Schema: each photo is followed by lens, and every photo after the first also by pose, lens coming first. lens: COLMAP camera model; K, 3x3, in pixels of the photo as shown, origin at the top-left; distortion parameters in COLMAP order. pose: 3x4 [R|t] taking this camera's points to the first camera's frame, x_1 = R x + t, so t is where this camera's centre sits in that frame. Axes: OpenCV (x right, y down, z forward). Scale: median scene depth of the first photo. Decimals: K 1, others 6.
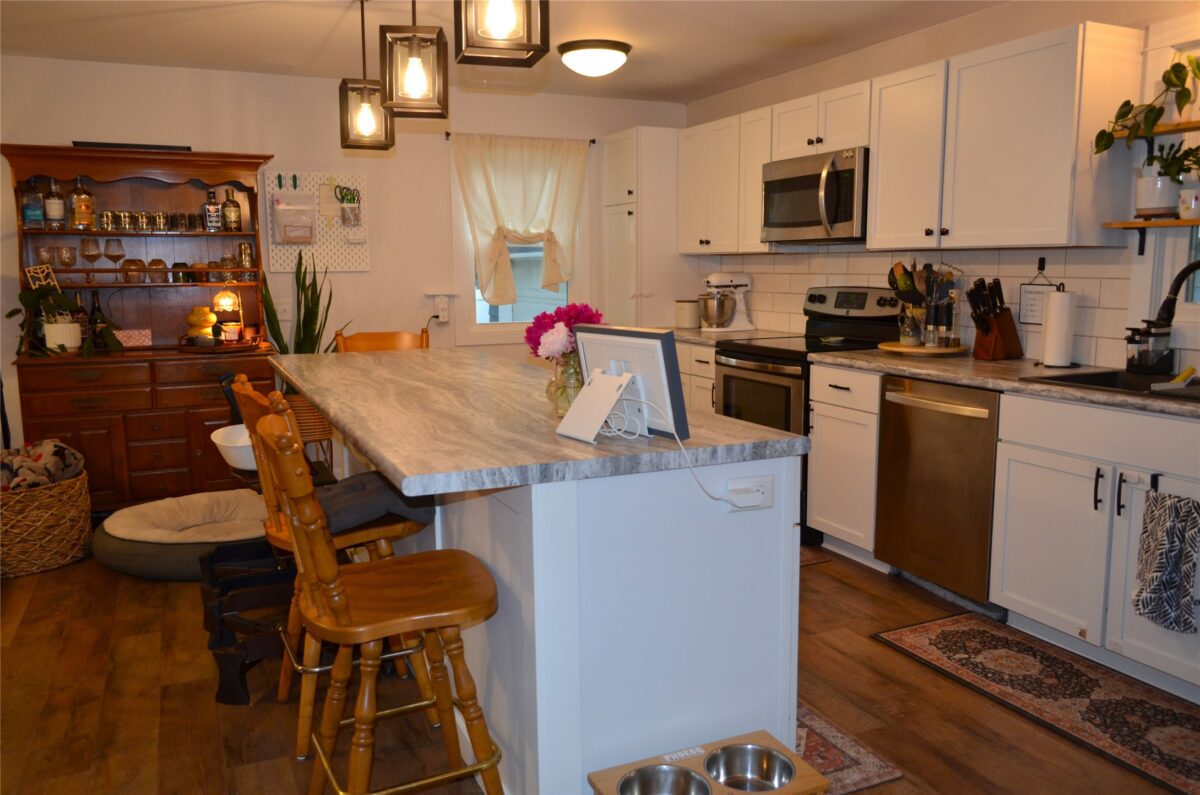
lens RADIAL K [[927.2, 0, 600.0], [0, 927.2, 397.5], [0, 0, 1]] dist [-0.010714, -0.001493]
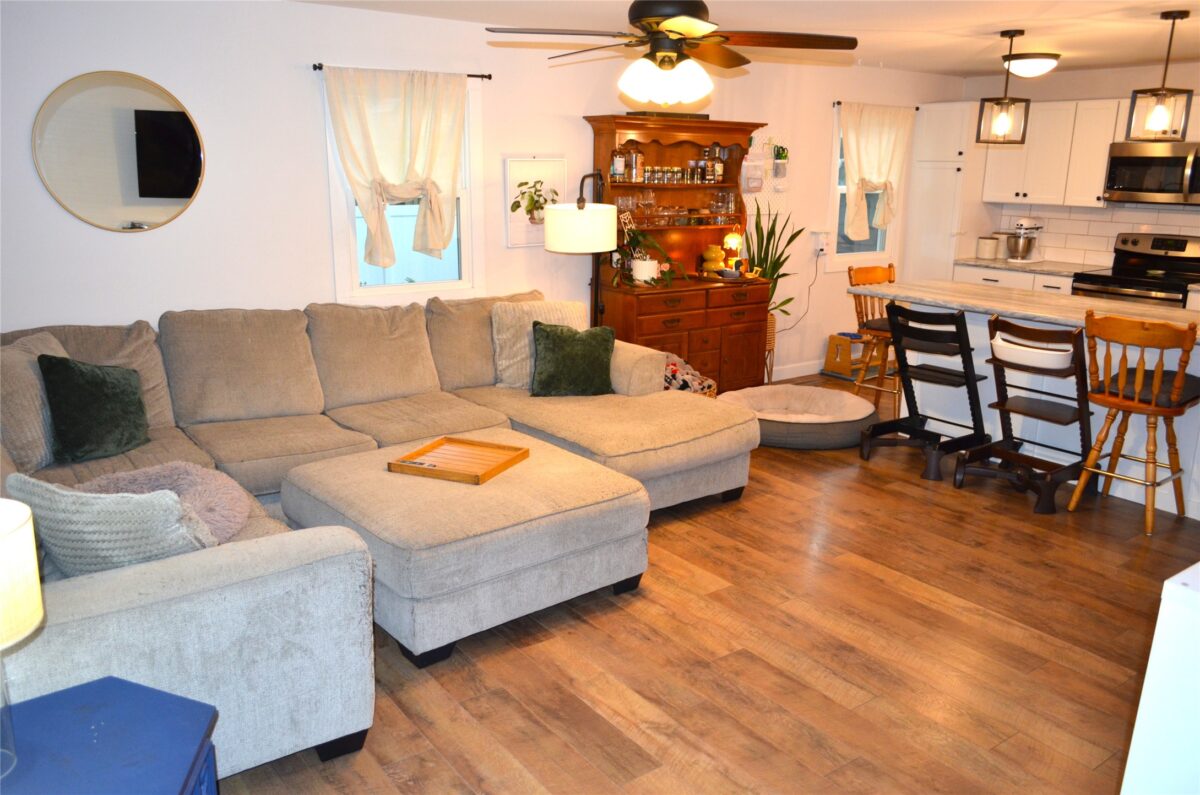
lens RADIAL K [[927.2, 0, 600.0], [0, 927.2, 397.5], [0, 0, 1]] dist [-0.010714, -0.001493]
pose [[0.980776, -0.027089, 0.193247, -0.910343], [0.006653, 0.994383, 0.105628, -0.028253], [-0.195023, -0.102312, 0.975448, -0.246825]]
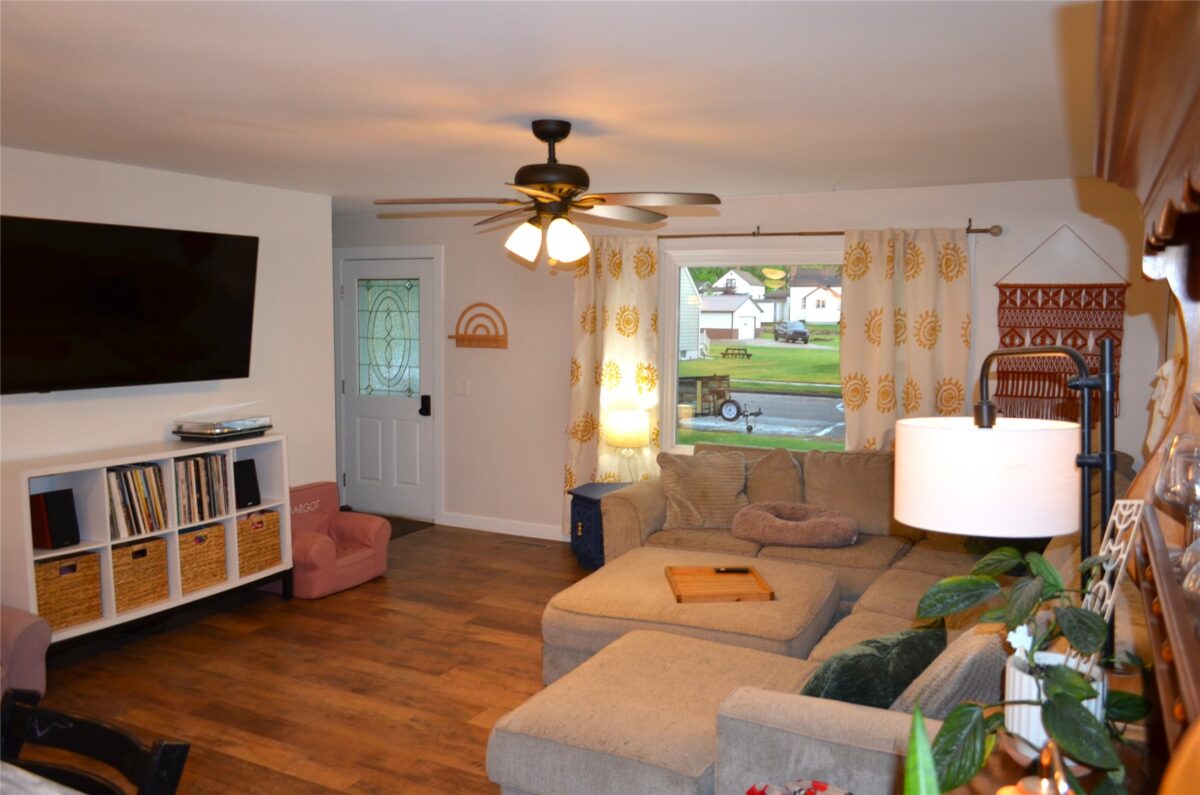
lens RADIAL K [[935.5, 0, 619.3], [0, 935.5, 399.7], [0, 0, 1]] dist [-0.014491, -0.002472]
pose [[-0.789448, 0.054651, -0.611380, -0.256240], [-0.098074, 0.972002, 0.213525, -0.239879], [0.605932, 0.228527, -0.761985, 1.165808]]
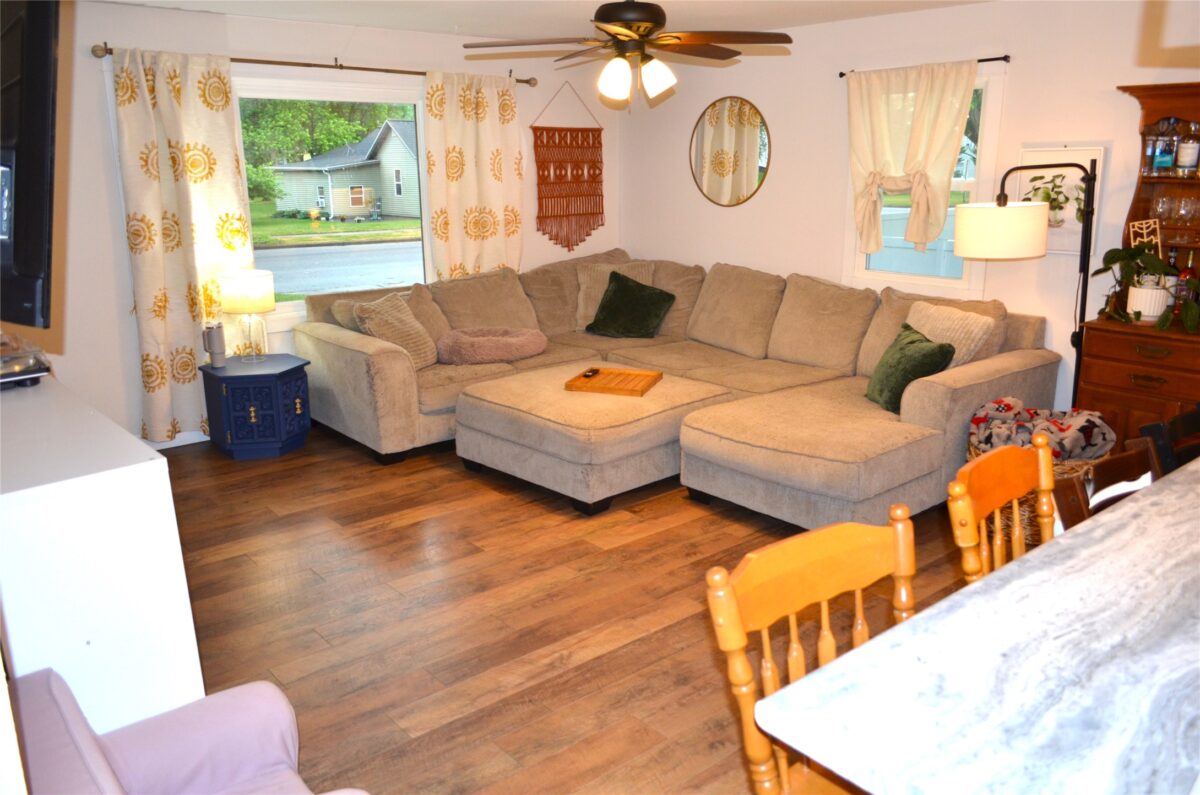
lens RADIAL K [[935.5, 0, 619.3], [0, 935.5, 399.7], [0, 0, 1]] dist [-0.014491, -0.002472]
pose [[0.275813, 0.243034, -0.929979, 0.138427], [-0.144317, 0.967011, 0.209910, -0.092368], [0.950316, 0.076316, 0.301788, 0.260000]]
